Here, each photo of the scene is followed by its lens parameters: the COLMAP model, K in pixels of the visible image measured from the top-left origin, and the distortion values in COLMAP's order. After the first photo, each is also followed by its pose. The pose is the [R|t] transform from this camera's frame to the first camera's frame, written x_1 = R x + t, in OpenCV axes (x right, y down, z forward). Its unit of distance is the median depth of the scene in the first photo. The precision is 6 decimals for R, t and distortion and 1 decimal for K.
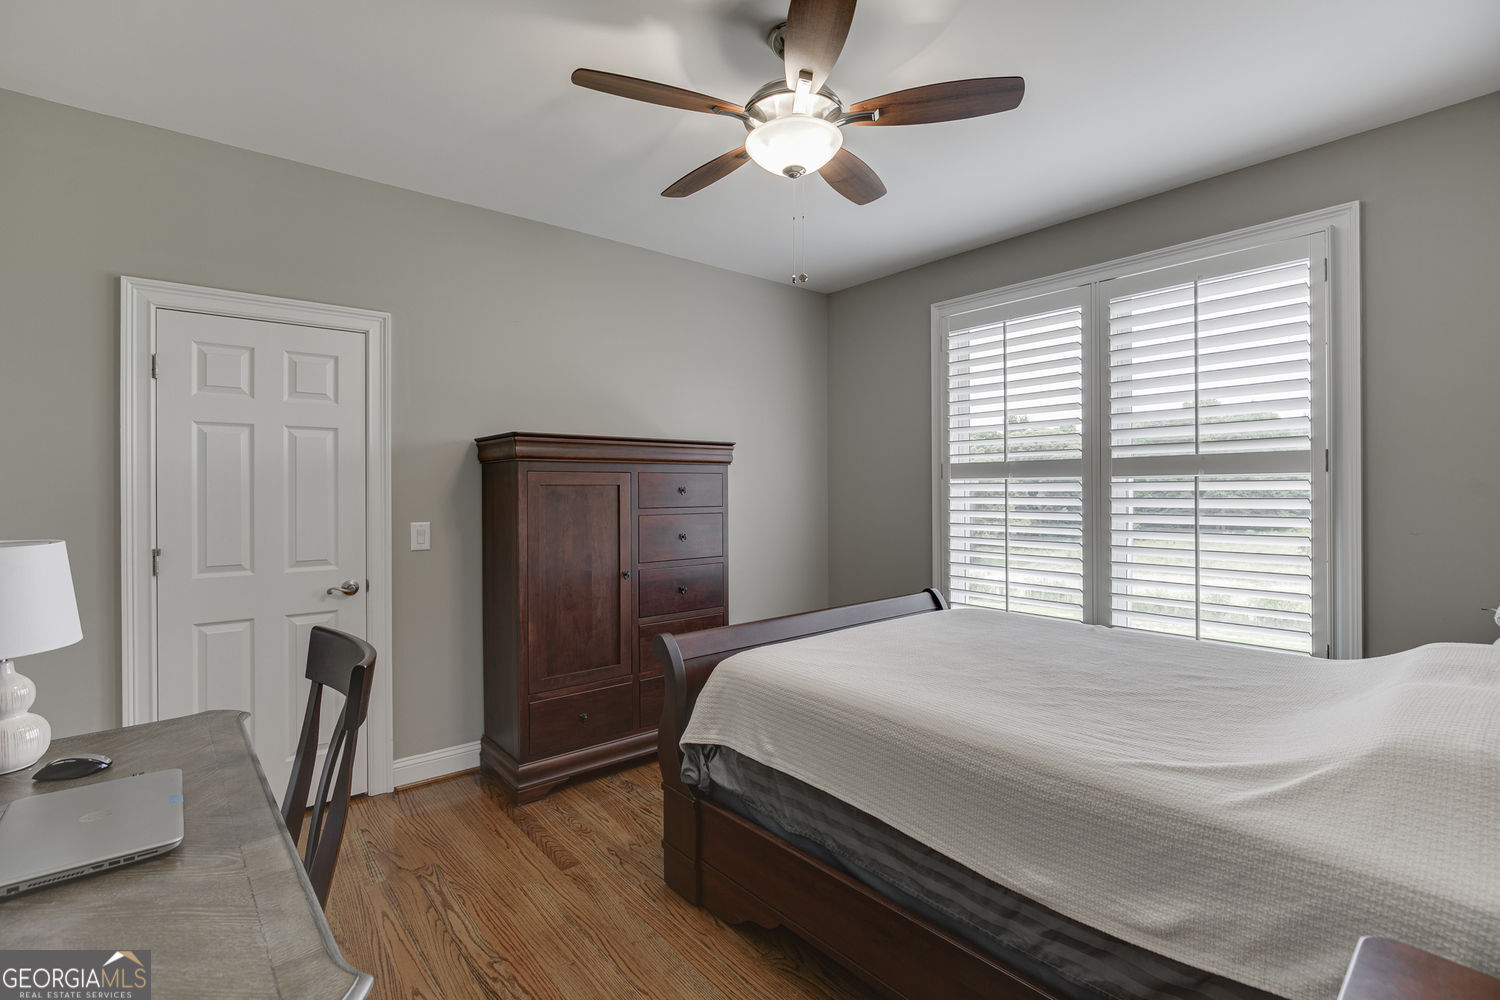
lens RADIAL K [[693.7, 0, 754.8], [0, 693.7, 496.6], [0, 0, 1]] dist [-0.006014, 0.002059]
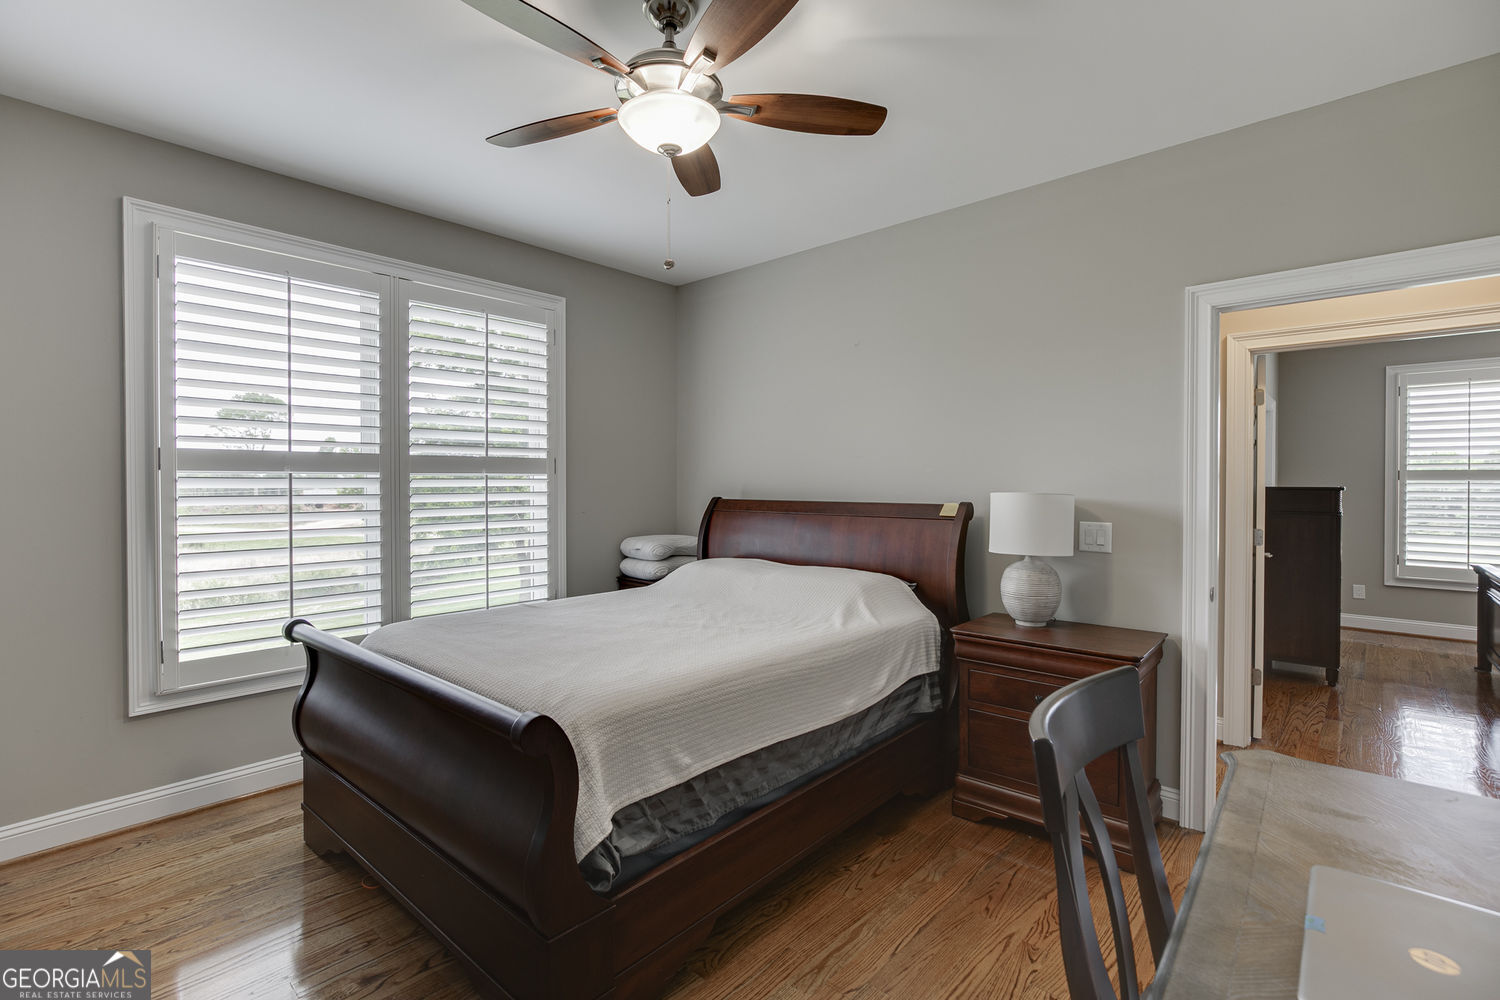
lens RADIAL K [[693.7, 0, 744.8], [0, 693.7, 499.5], [0, 0, 1]] dist [-0.006014, 0.002059]
pose [[-0.138069, -0.019884, 0.990223, -0.630460], [0.014087, 0.999658, 0.022038, -0.006436], [-0.990322, 0.016992, -0.137742, 0.725032]]
